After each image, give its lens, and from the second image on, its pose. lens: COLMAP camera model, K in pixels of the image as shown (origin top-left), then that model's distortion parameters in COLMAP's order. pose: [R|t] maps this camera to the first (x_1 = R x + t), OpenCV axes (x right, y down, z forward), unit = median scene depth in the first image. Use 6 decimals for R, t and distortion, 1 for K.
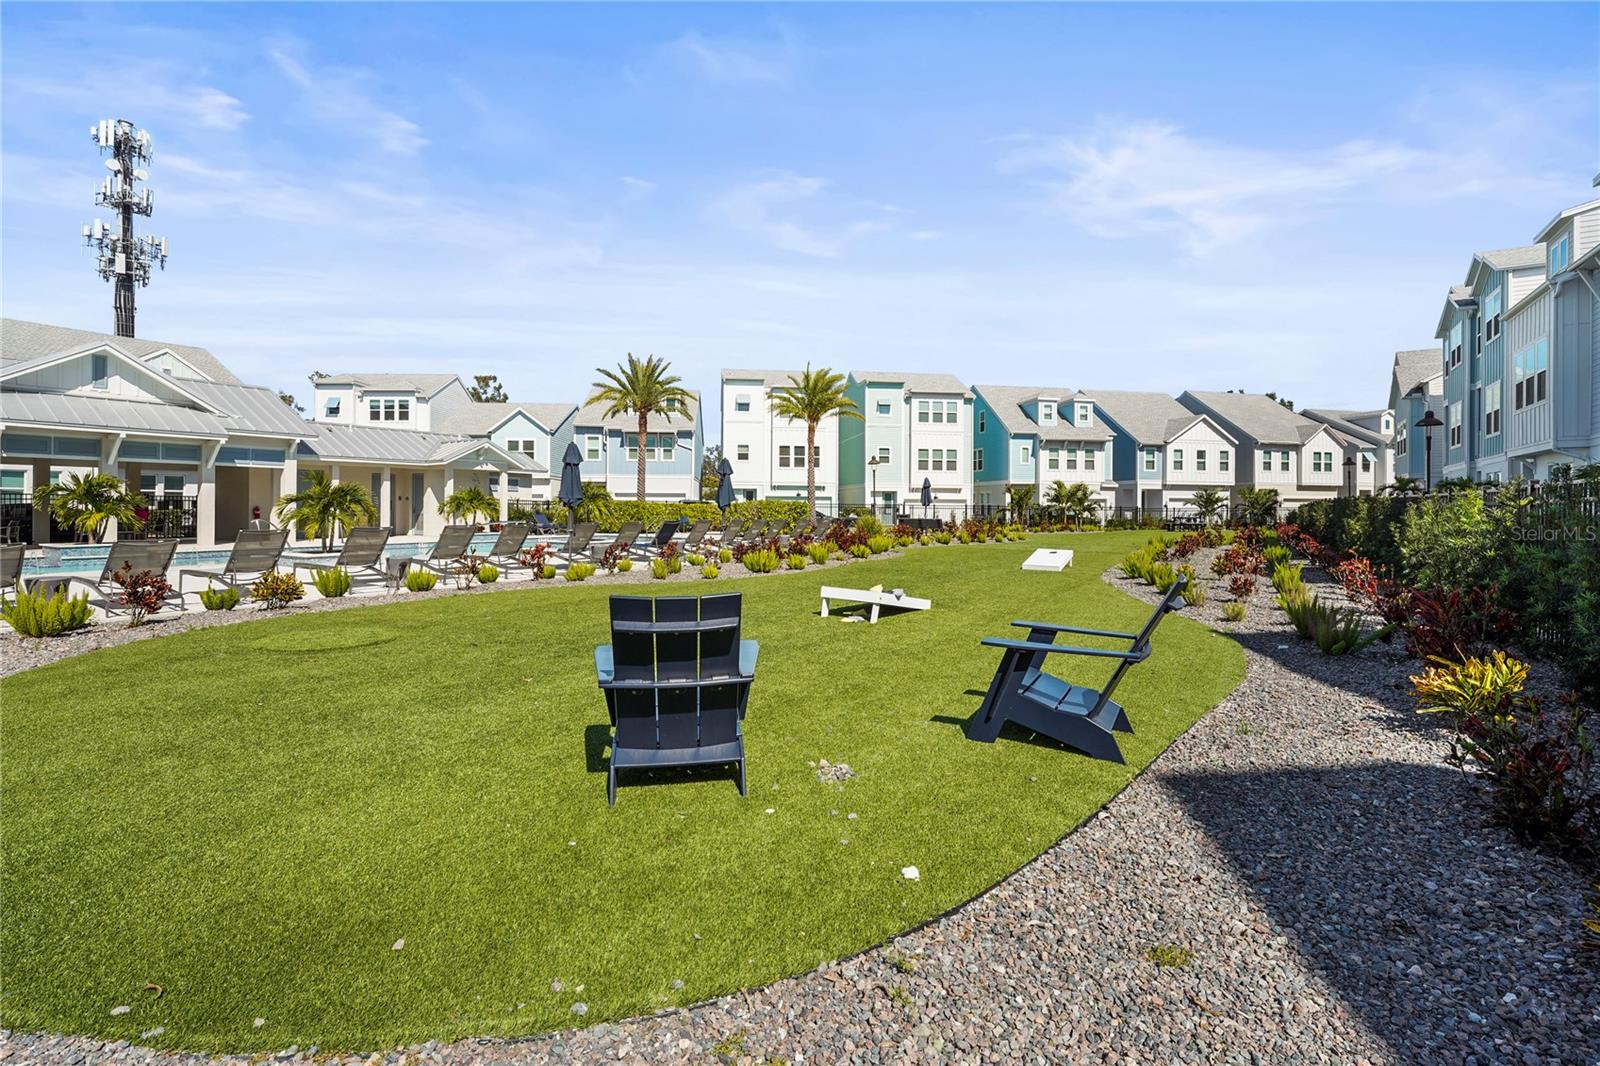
lens RADIAL K [[726.2, 0, 784.7], [0, 726.2, 518.8], [0, 0, 1]] dist [-0.010952, 0.001390]
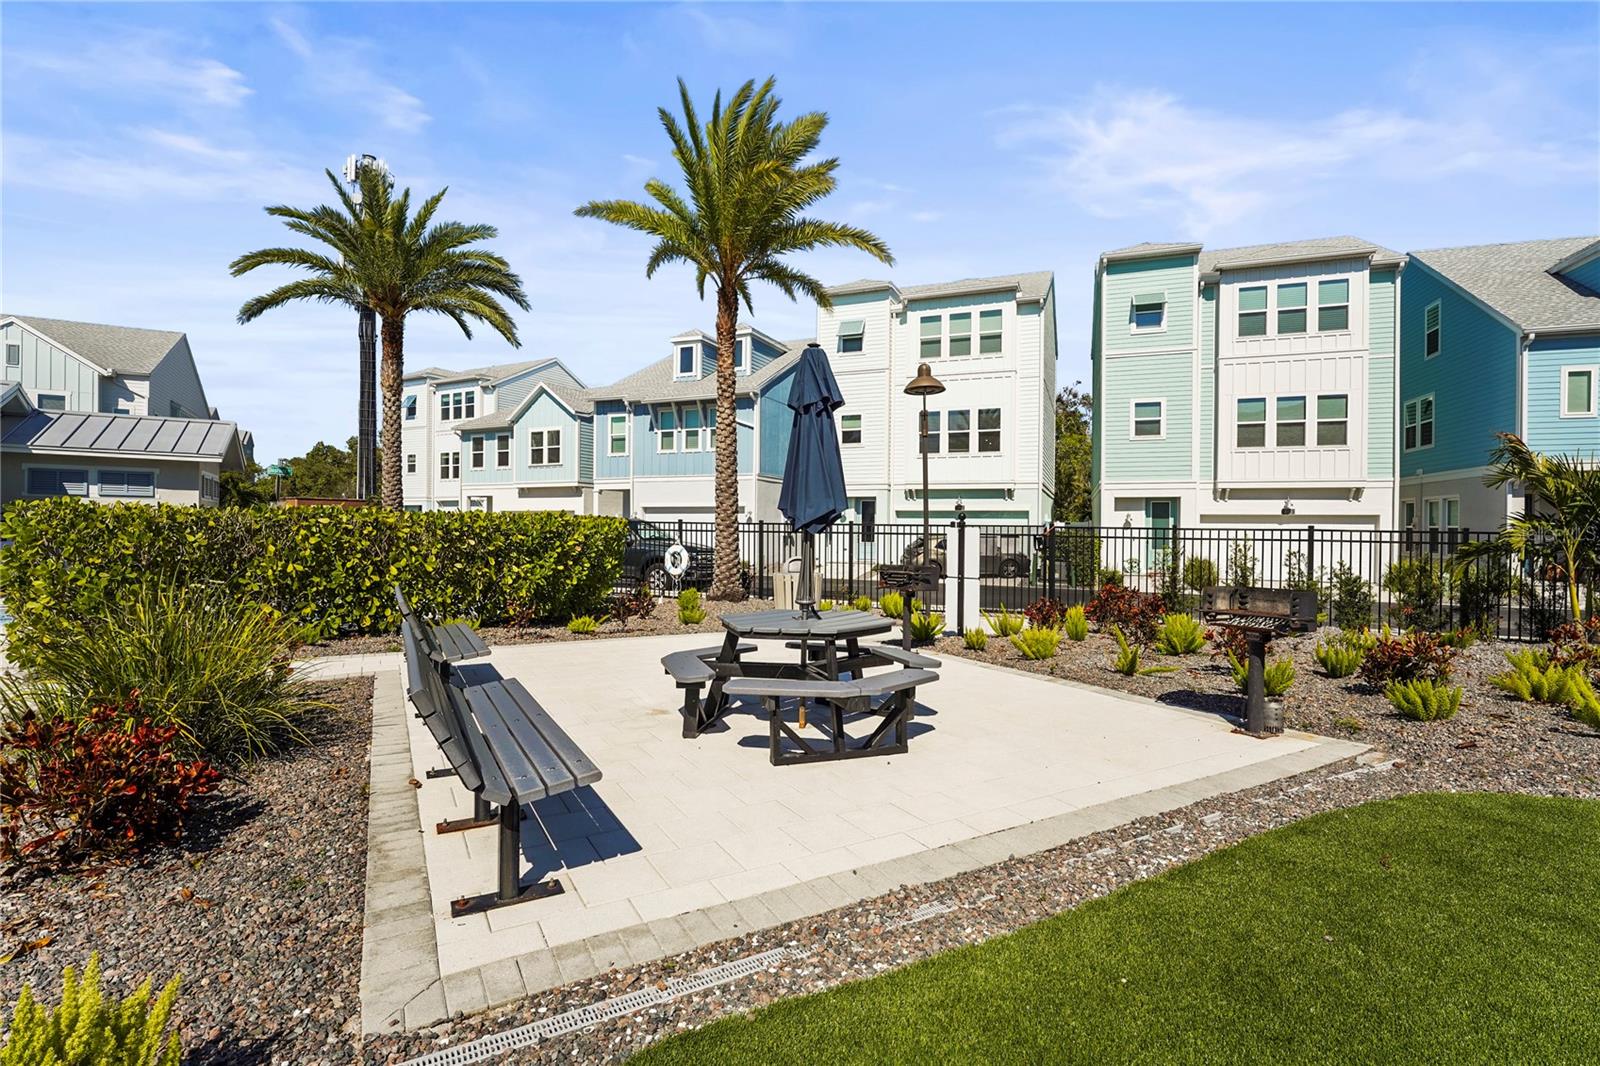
lens RADIAL K [[726.2, 0, 791.3], [0, 726.2, 532.7], [0, 0, 1]] dist [-0.010952, 0.001390]
pose [[0.881374, 0.006100, -0.472380, 0.153318], [-0.012346, 0.999873, -0.010125, -0.008771], [0.472258, 0.014756, 0.881337, 0.494218]]
